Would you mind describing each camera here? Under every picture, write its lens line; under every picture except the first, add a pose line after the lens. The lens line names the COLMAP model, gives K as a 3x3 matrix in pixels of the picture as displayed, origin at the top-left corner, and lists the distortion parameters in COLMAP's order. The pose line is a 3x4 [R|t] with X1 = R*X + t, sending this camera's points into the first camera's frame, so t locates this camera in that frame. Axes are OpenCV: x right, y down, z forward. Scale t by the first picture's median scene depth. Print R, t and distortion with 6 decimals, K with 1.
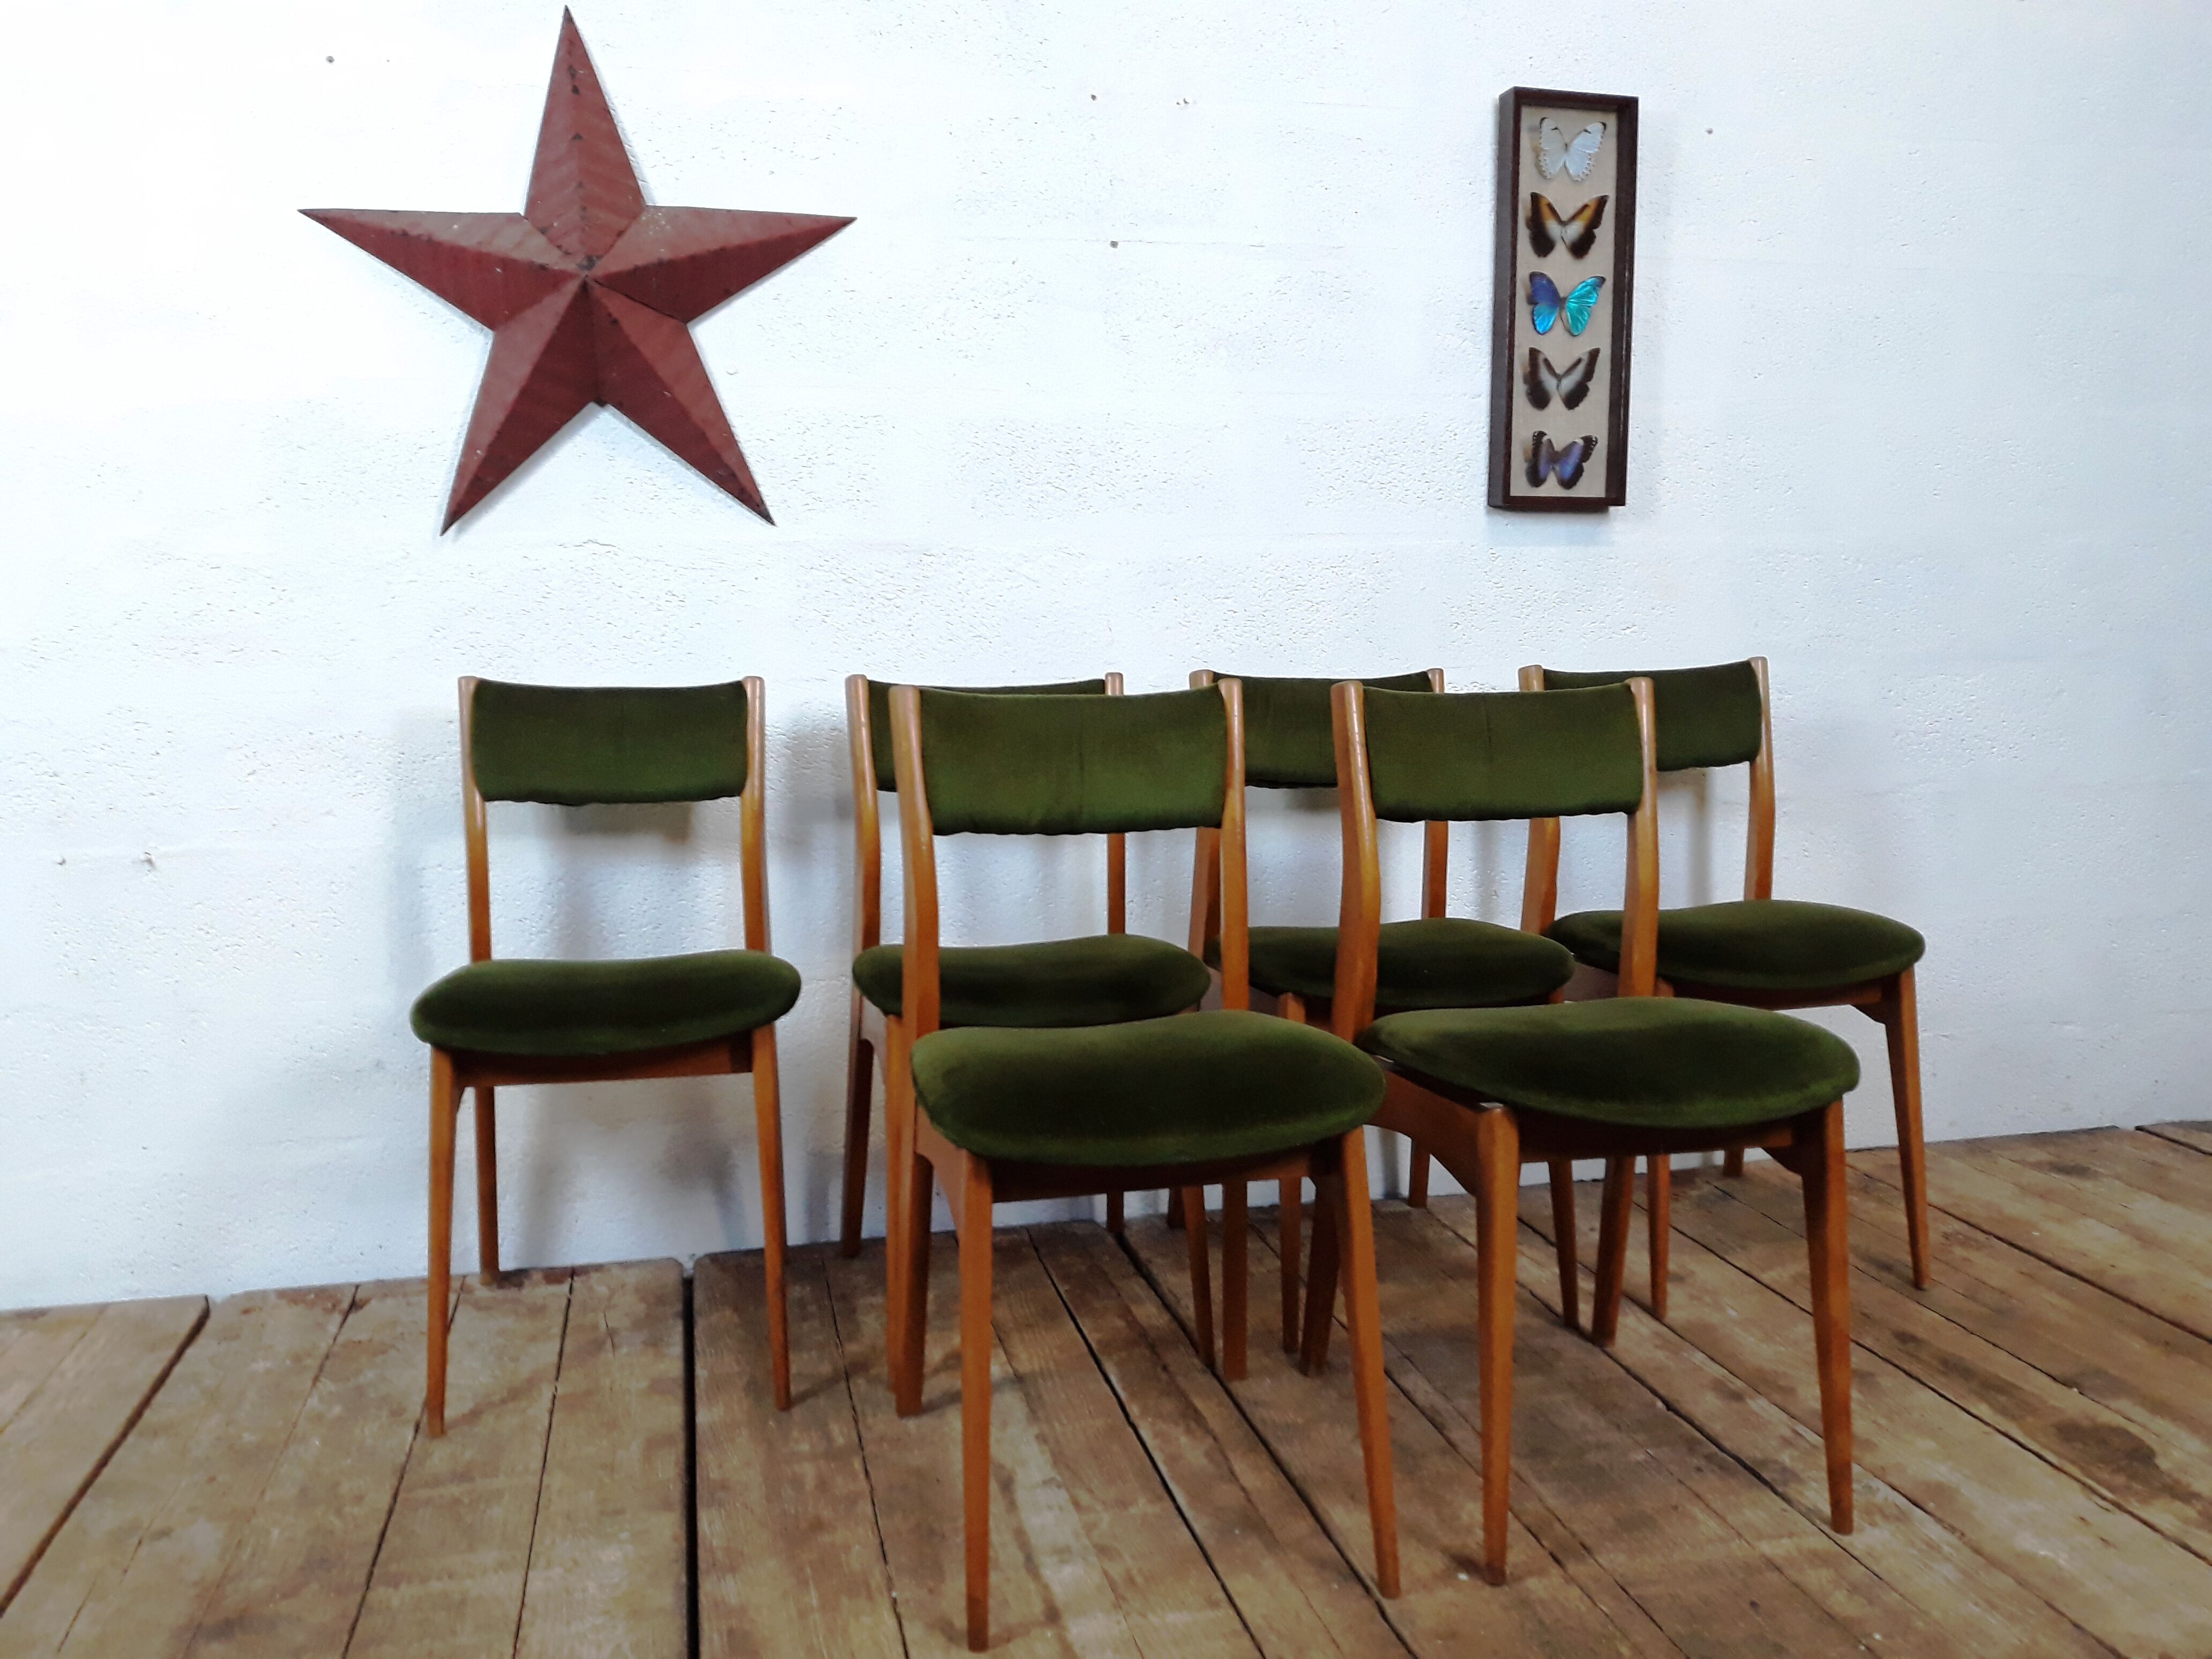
lens RADIAL K [[1852.3, 0, 1122.7], [0, 1852.3, 825.4], [0, 0, 1]] dist [-0.047766, 0.091208]
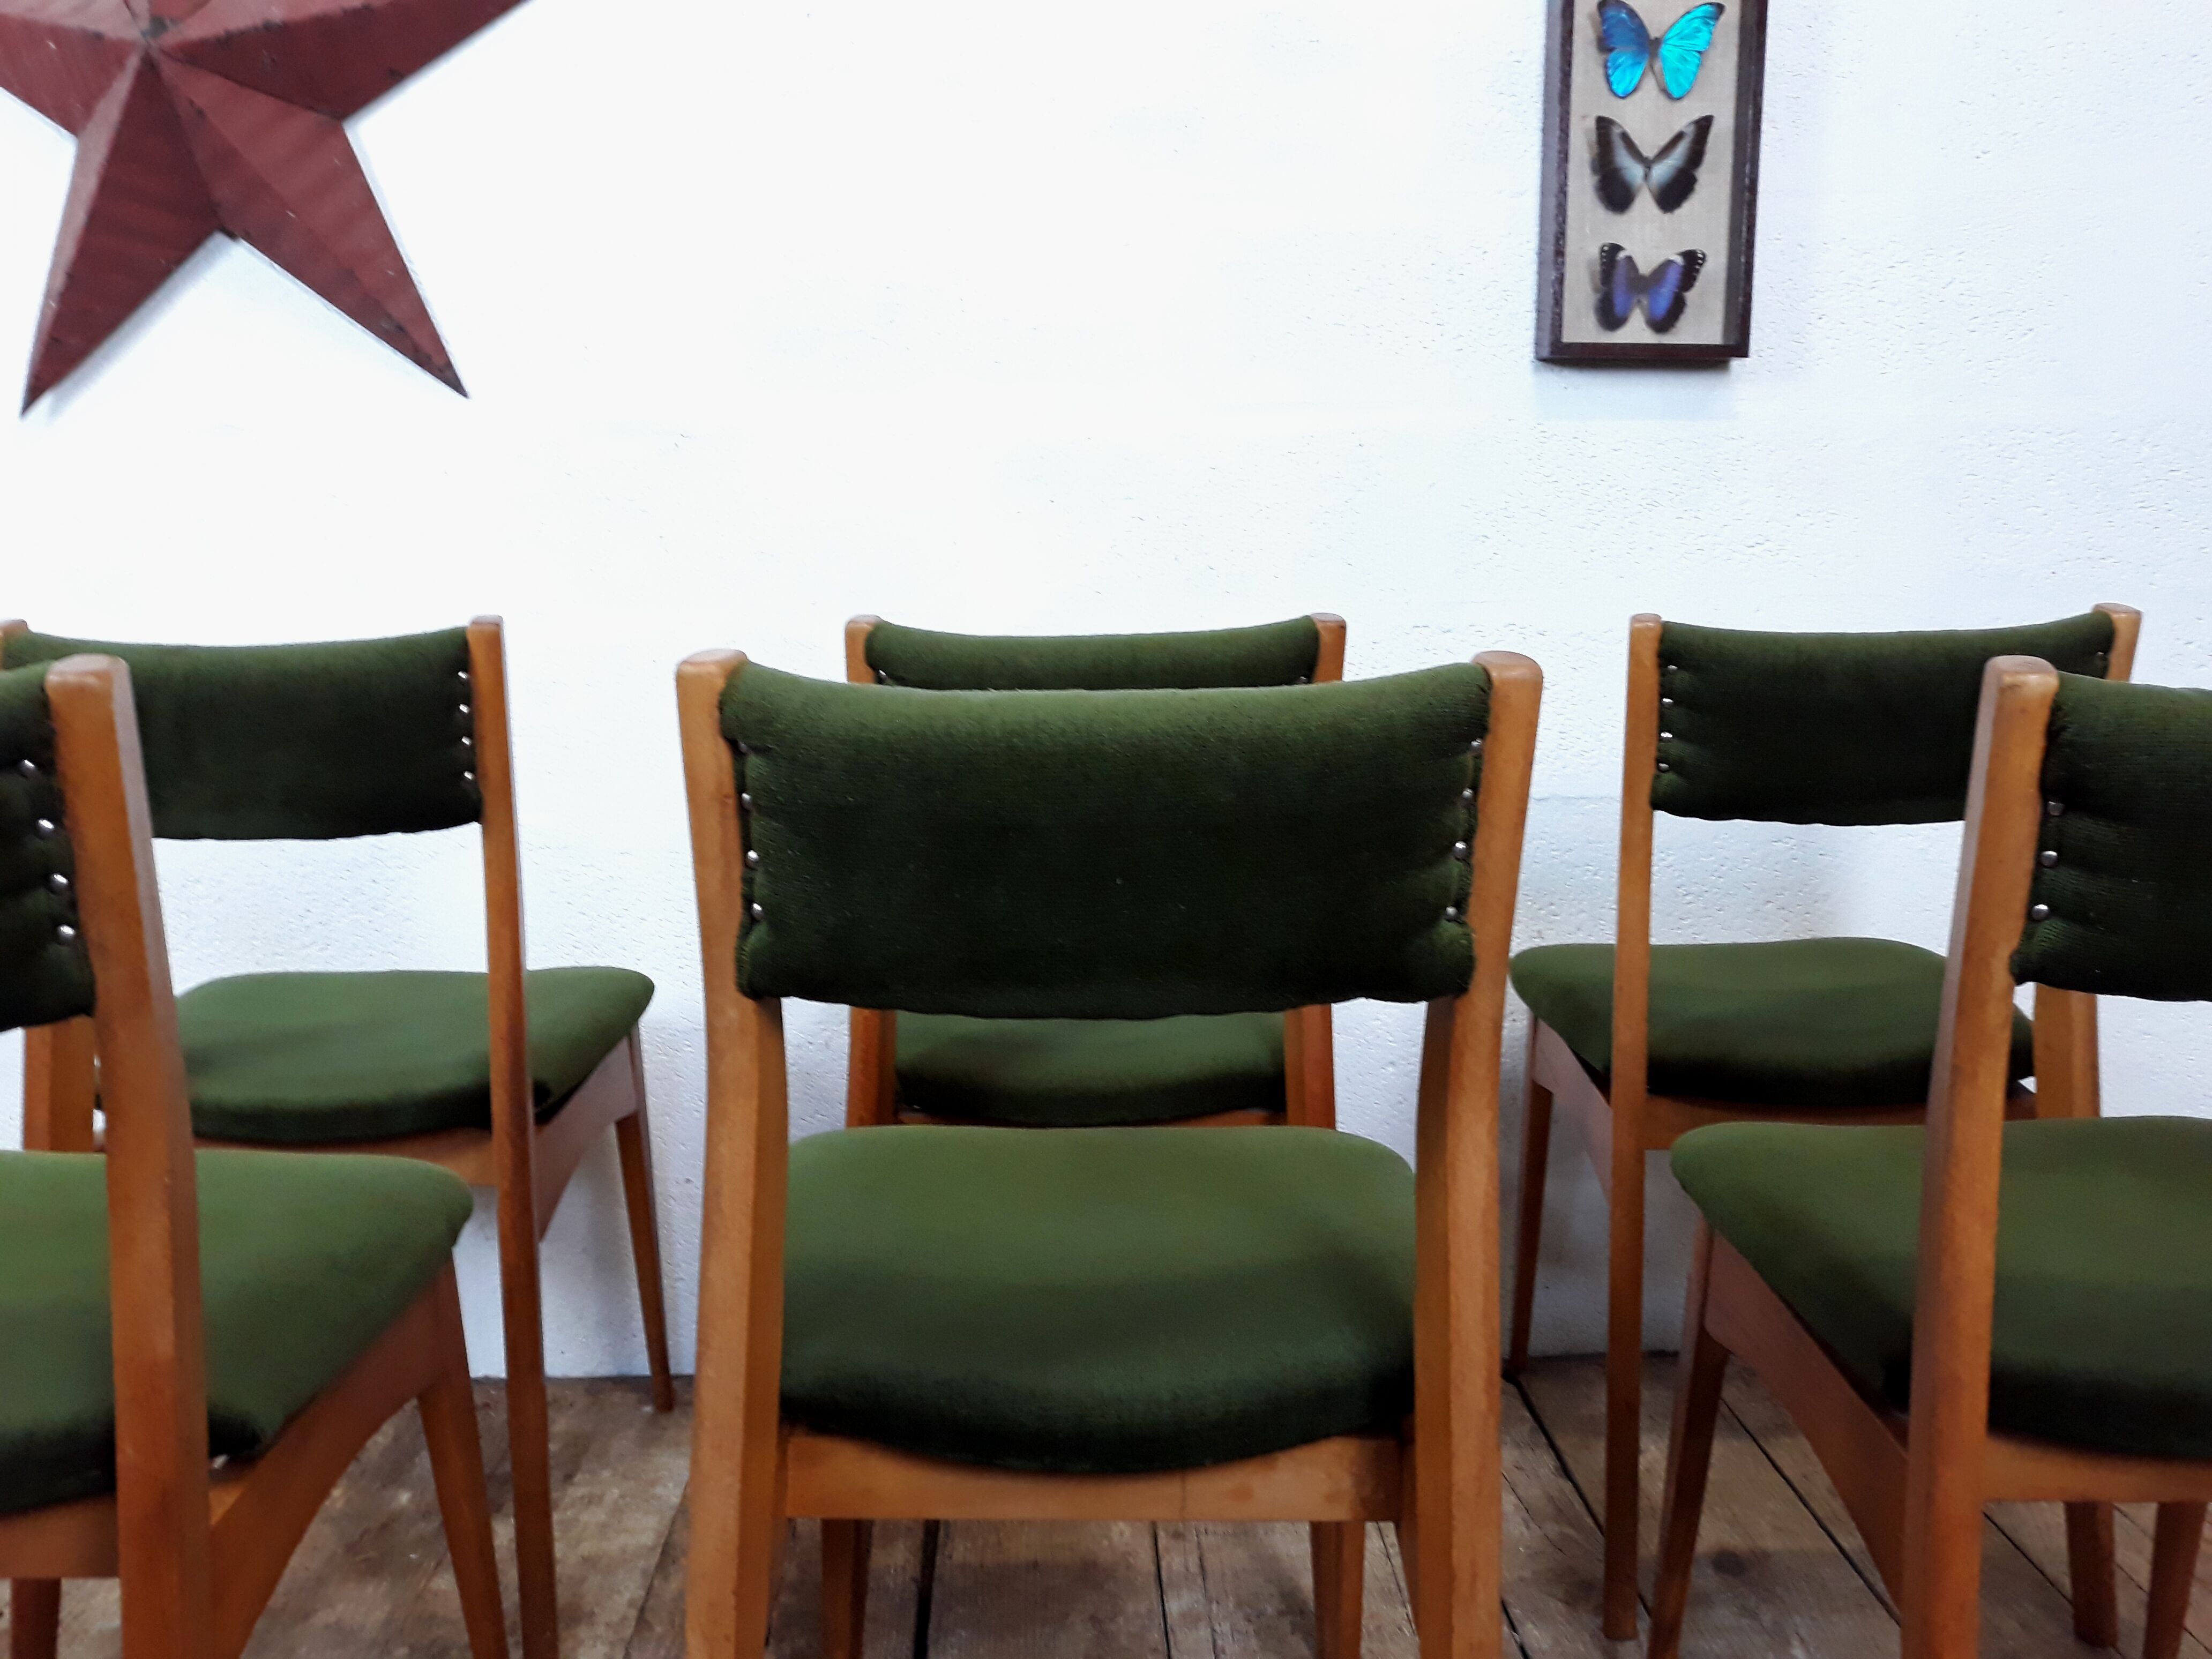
lens RADIAL K [[1955.3, 0, 1150.9], [0, 1955.3, 798.1], [0, 0, 1]] dist [-0.004882, -0.078007]
pose [[0.985084, 0.028245, -0.169739, 0.211063], [-0.024163, 0.999368, 0.026070, -0.033276], [0.170368, -0.021580, 0.985144, 0.314627]]
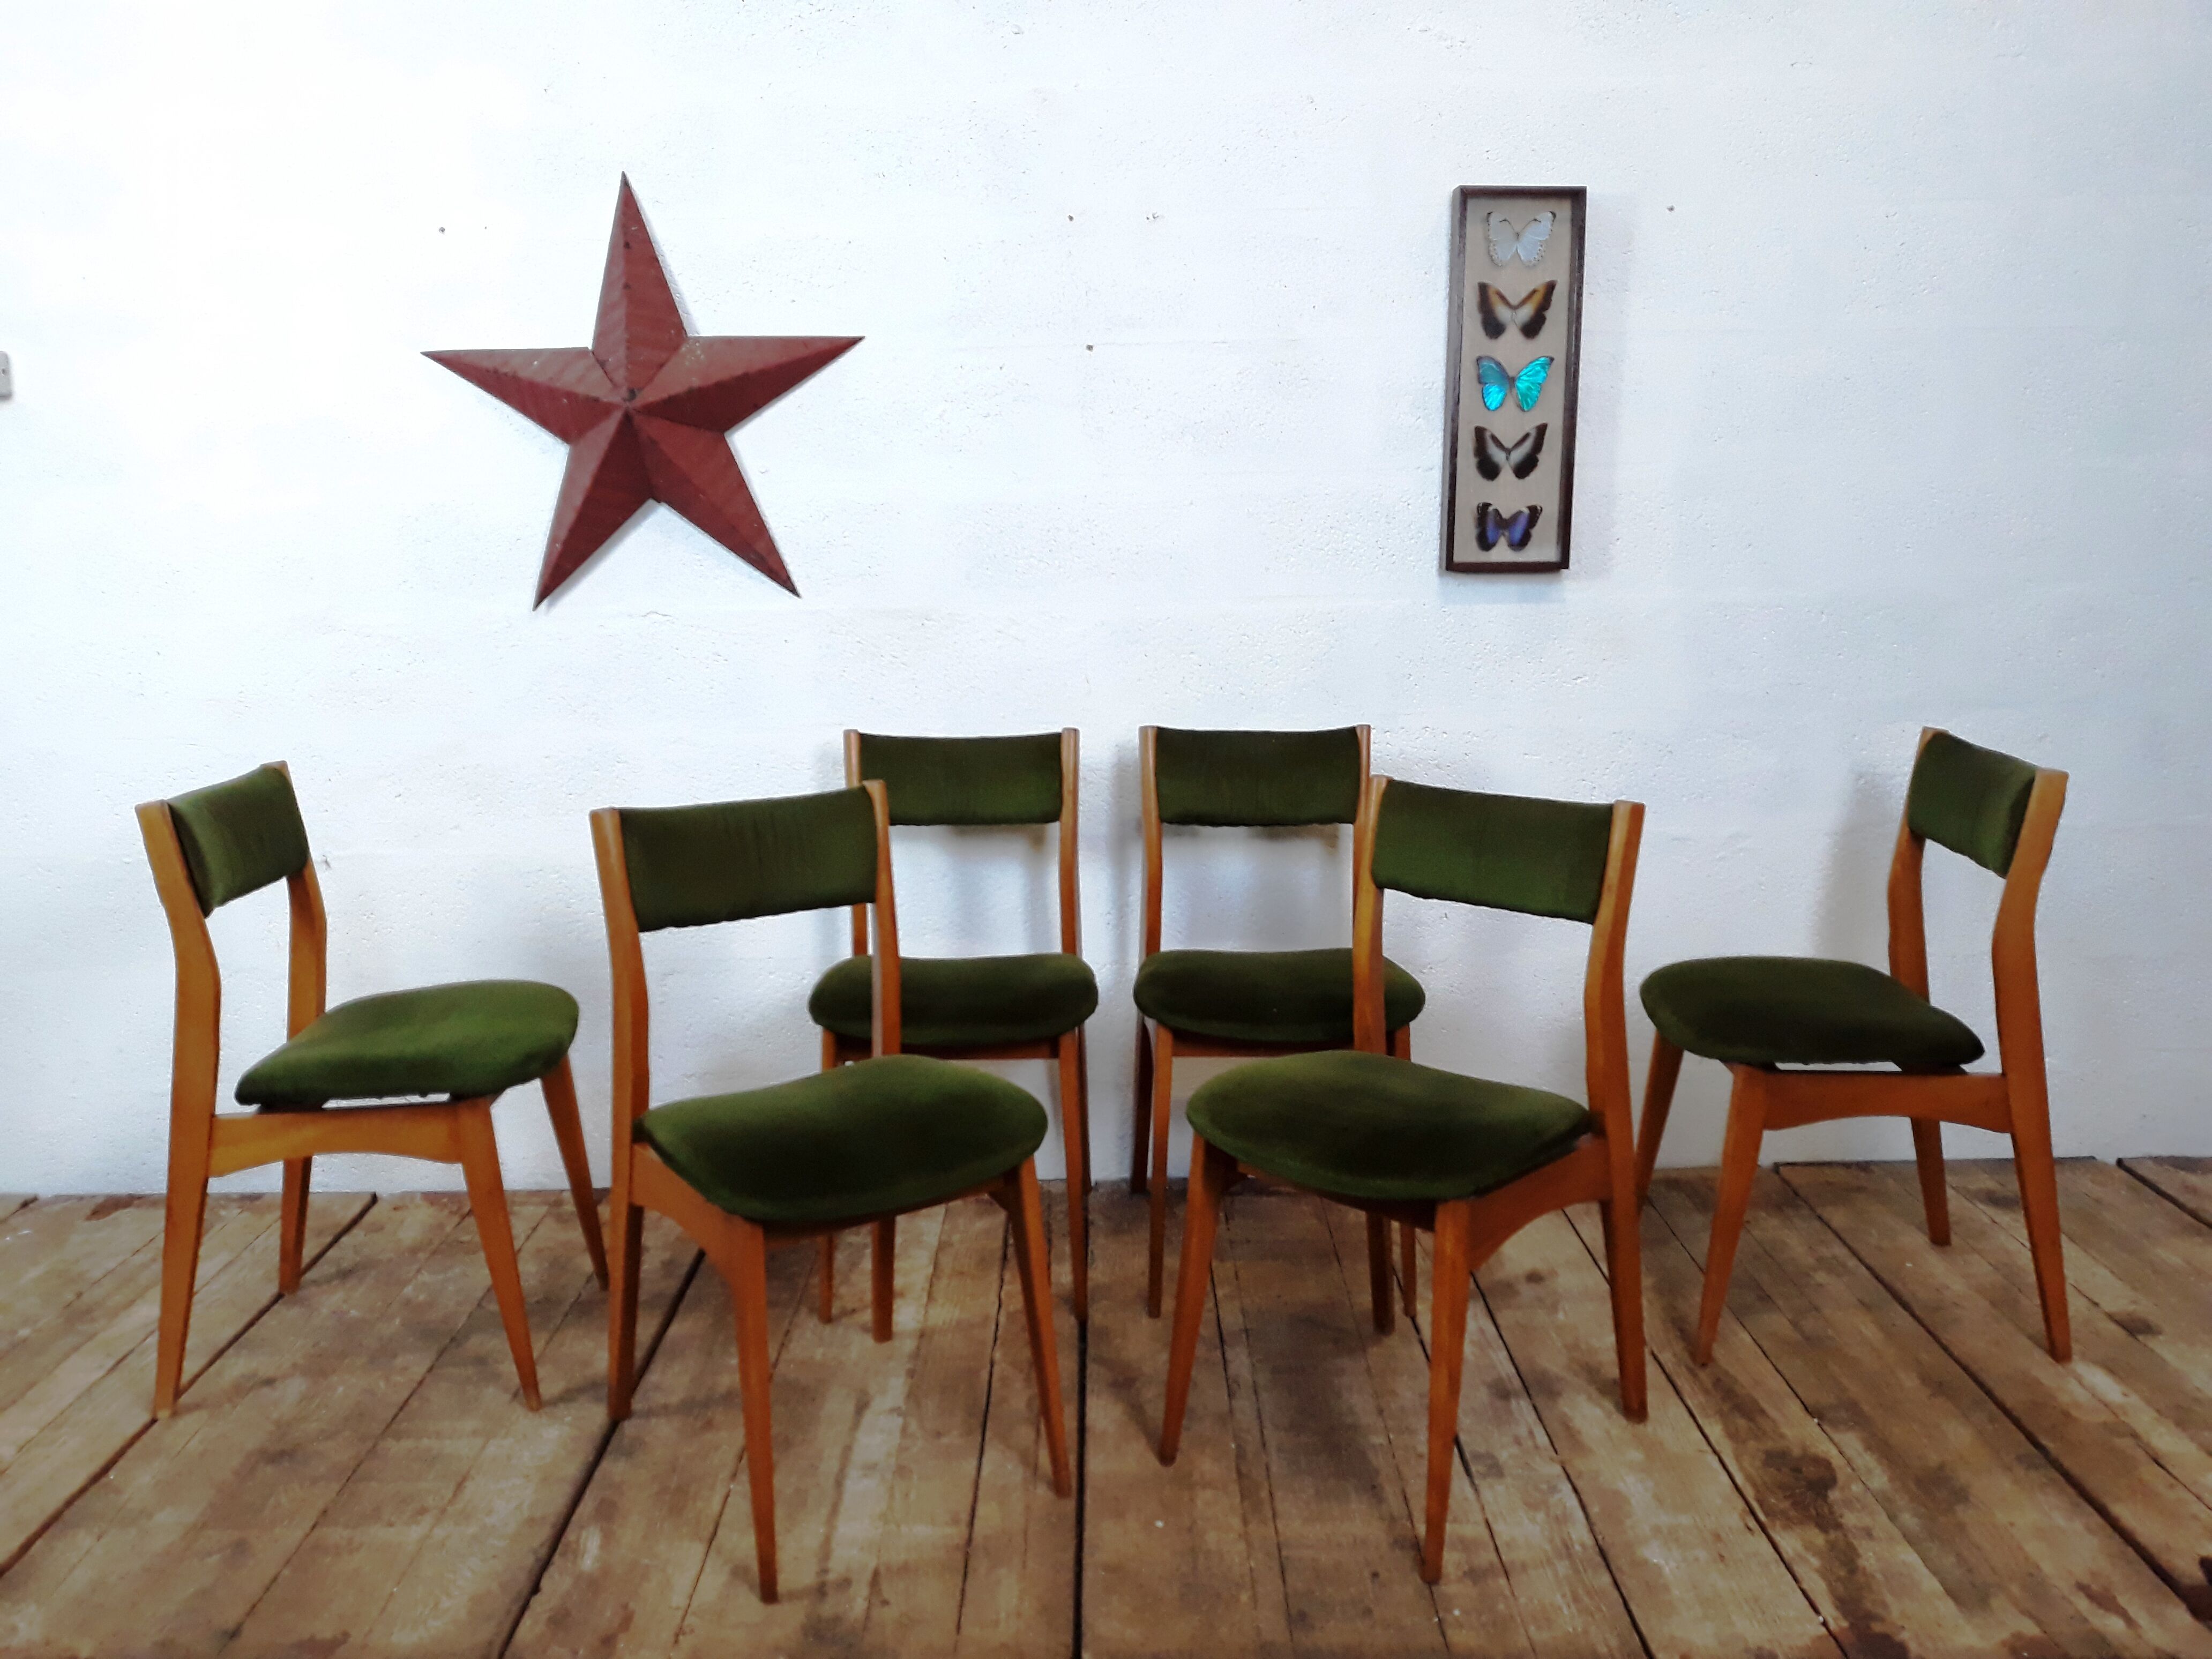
lens RADIAL K [[1839.5, 0, 1106.0], [0, 1839.5, 829.5], [0, 0, 1]] dist [0.009935, -0.020662]
pose [[0.975604, 0.037219, -0.216359, 0.281378], [-0.020593, 0.996694, 0.078598, -0.114169], [0.218569, -0.072225, 0.973145, -0.139455]]
